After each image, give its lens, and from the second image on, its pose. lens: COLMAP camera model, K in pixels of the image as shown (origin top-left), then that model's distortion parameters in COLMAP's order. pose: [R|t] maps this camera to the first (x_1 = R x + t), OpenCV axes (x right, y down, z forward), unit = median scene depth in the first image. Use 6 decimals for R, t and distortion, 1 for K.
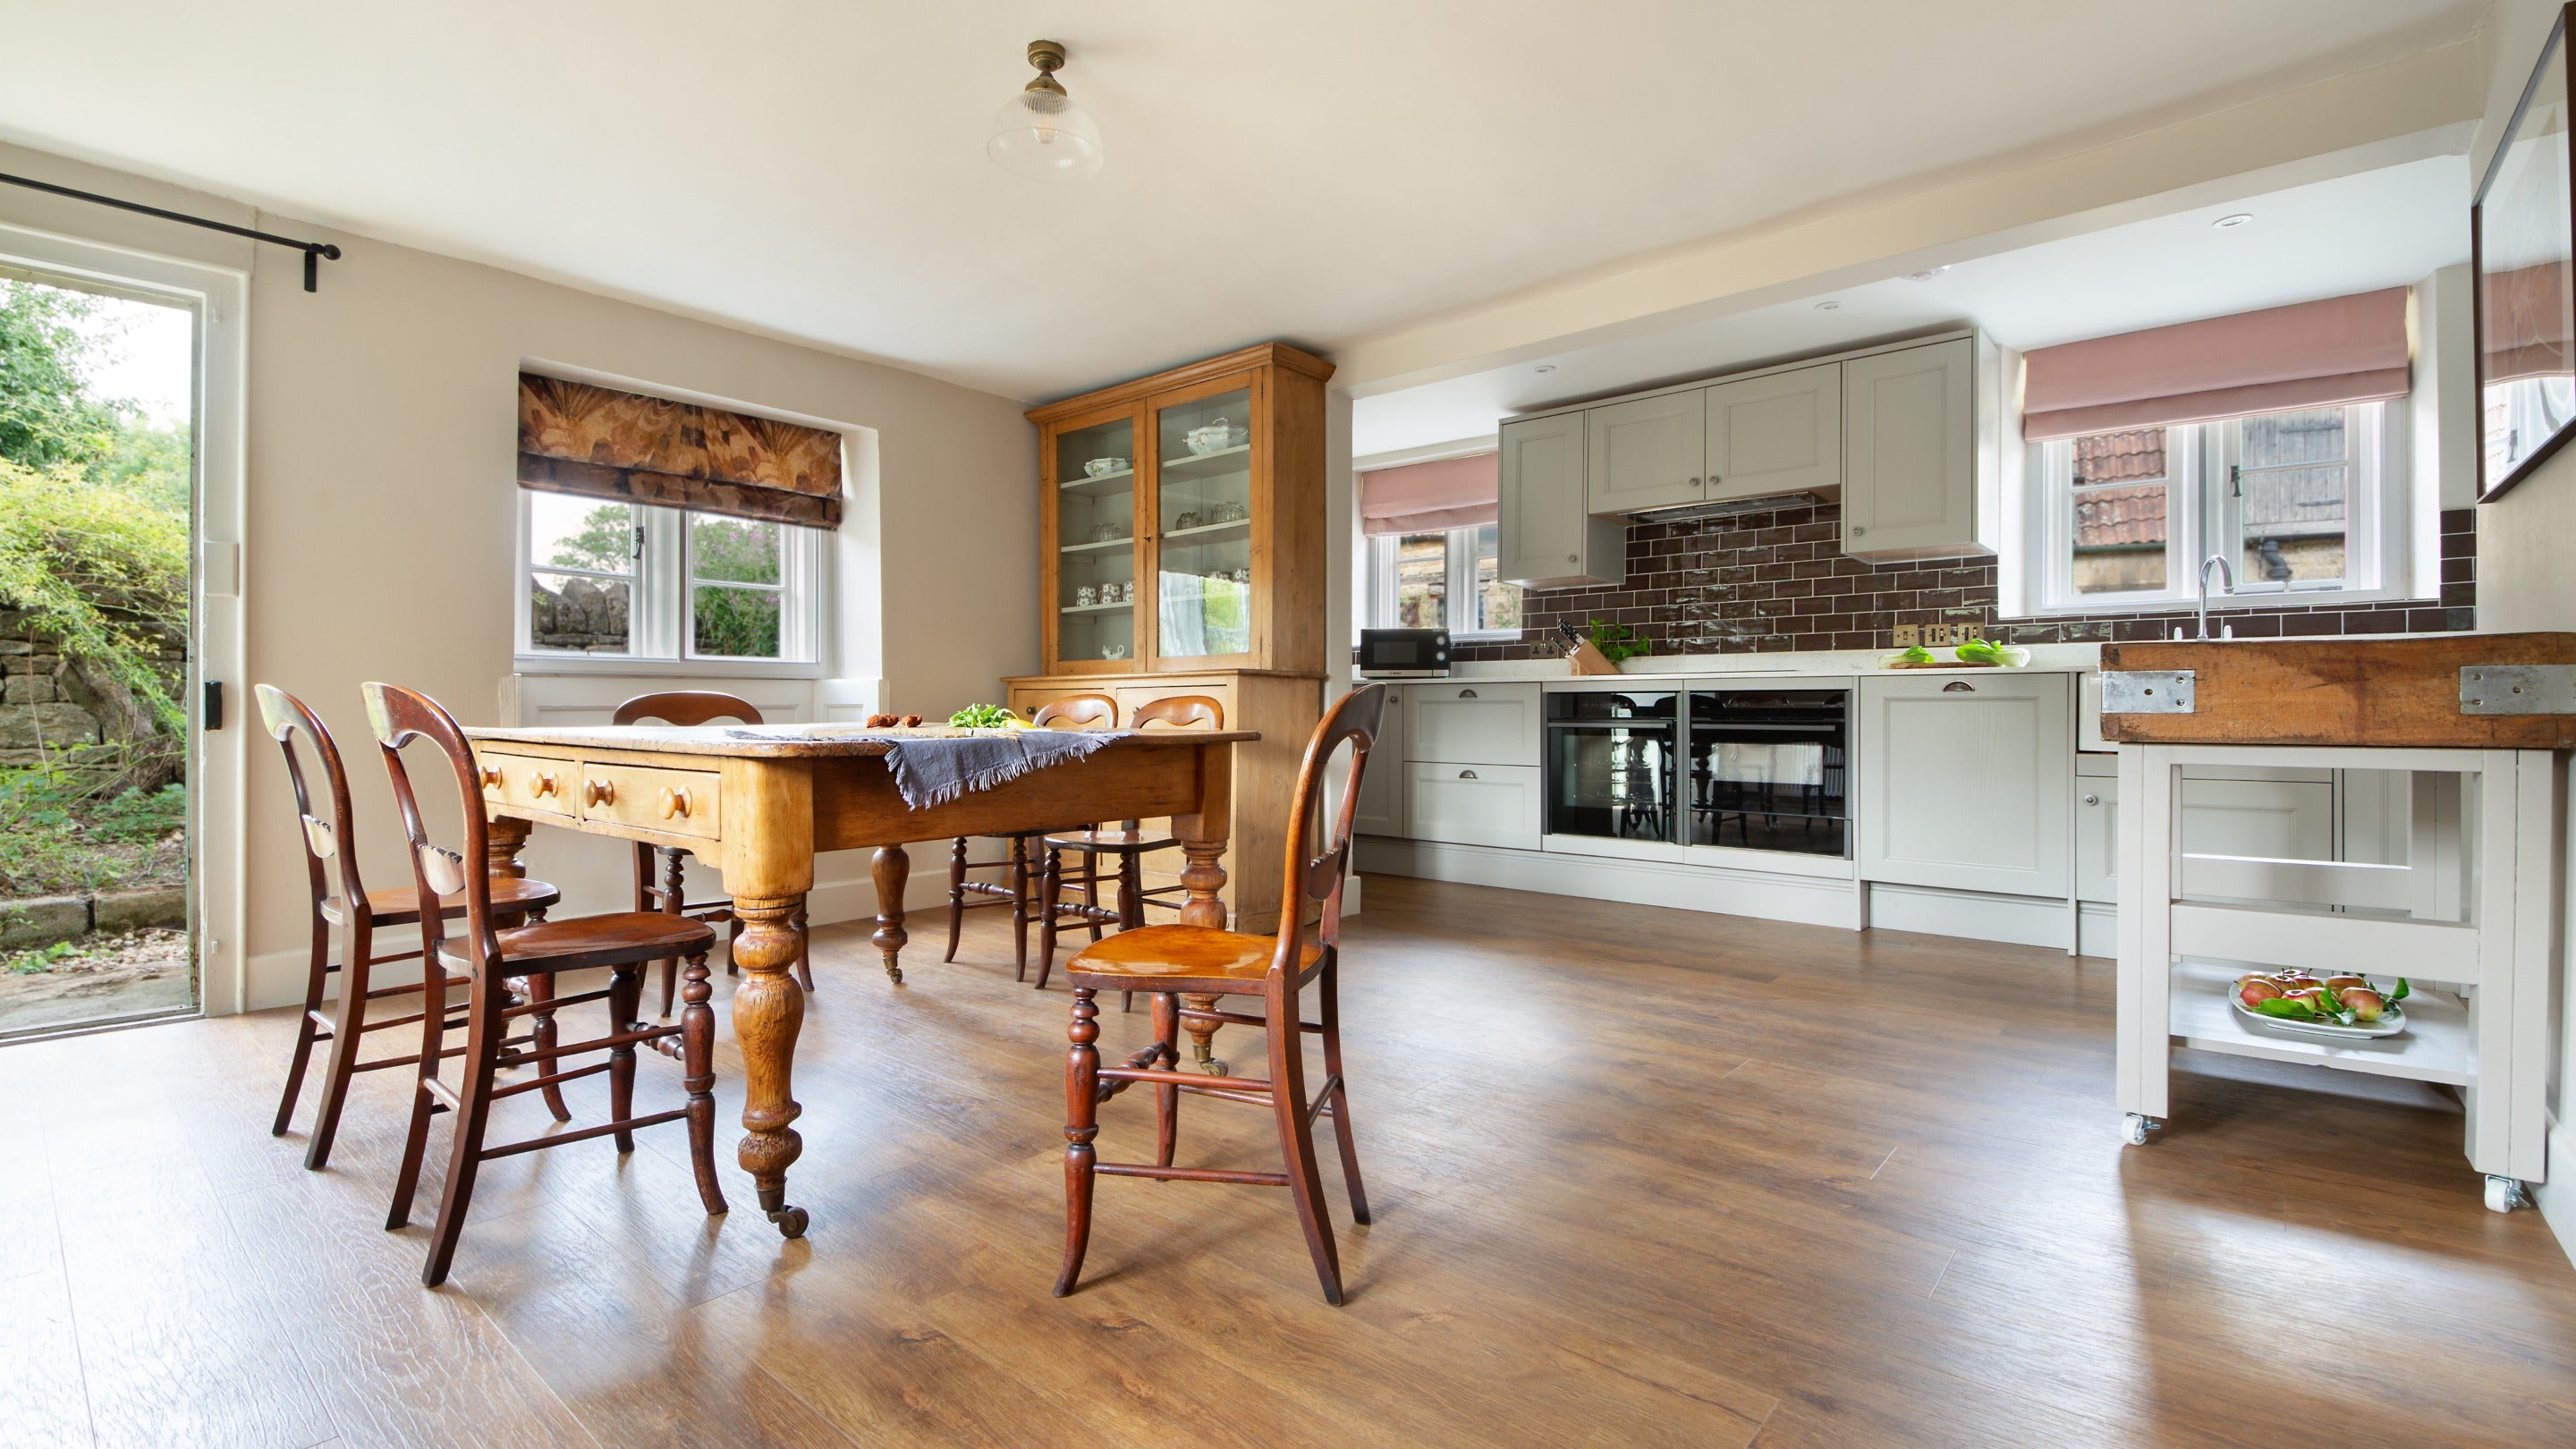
lens RADIAL K [[1057.4, 0, 1285.0], [0, 1057.4, 712.7], [0, 0, 1]] dist [-0.025403, -0.000143]
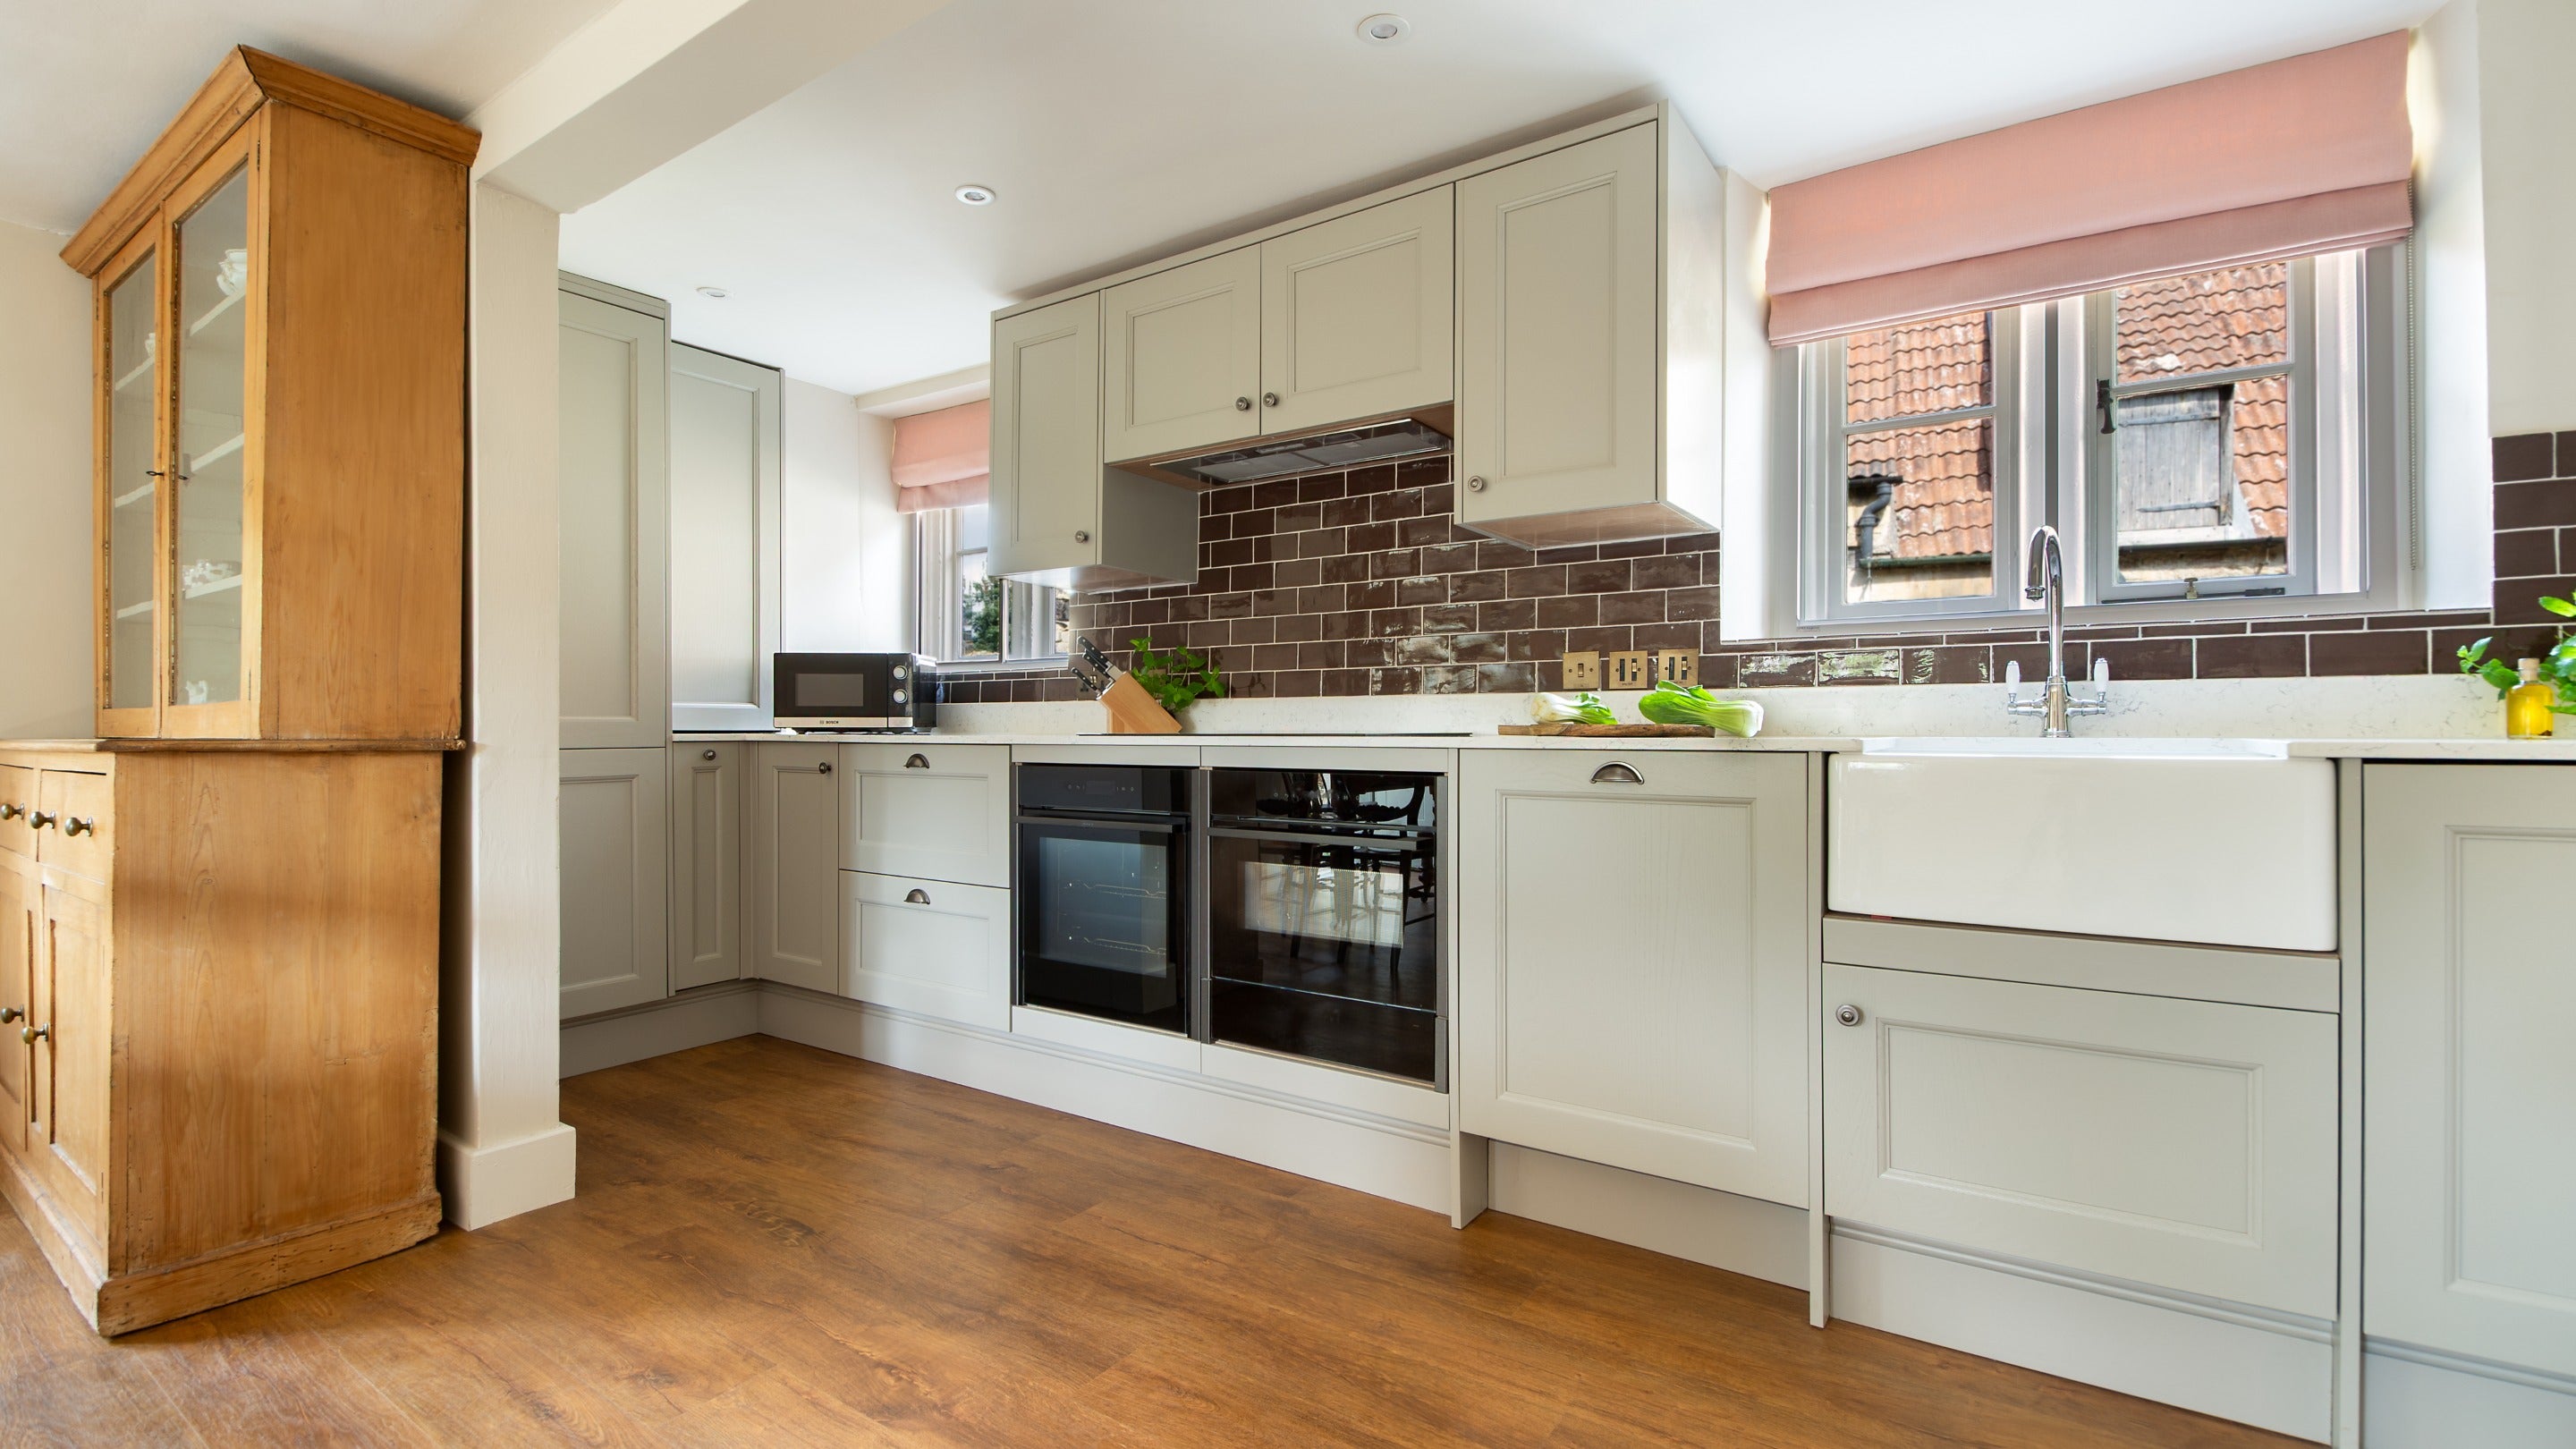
lens RADIAL K [[1124.4, 0, 1288.0], [0, 1124.4, 724.5], [0, 0, 1]] dist [-0.000184, -0.000099]
pose [[0.989745, -0.000568, 0.142846, 0.343550], [0.002172, 0.999936, -0.011070, -0.036919], [-0.142831, 0.011267, 0.989683, 0.403297]]
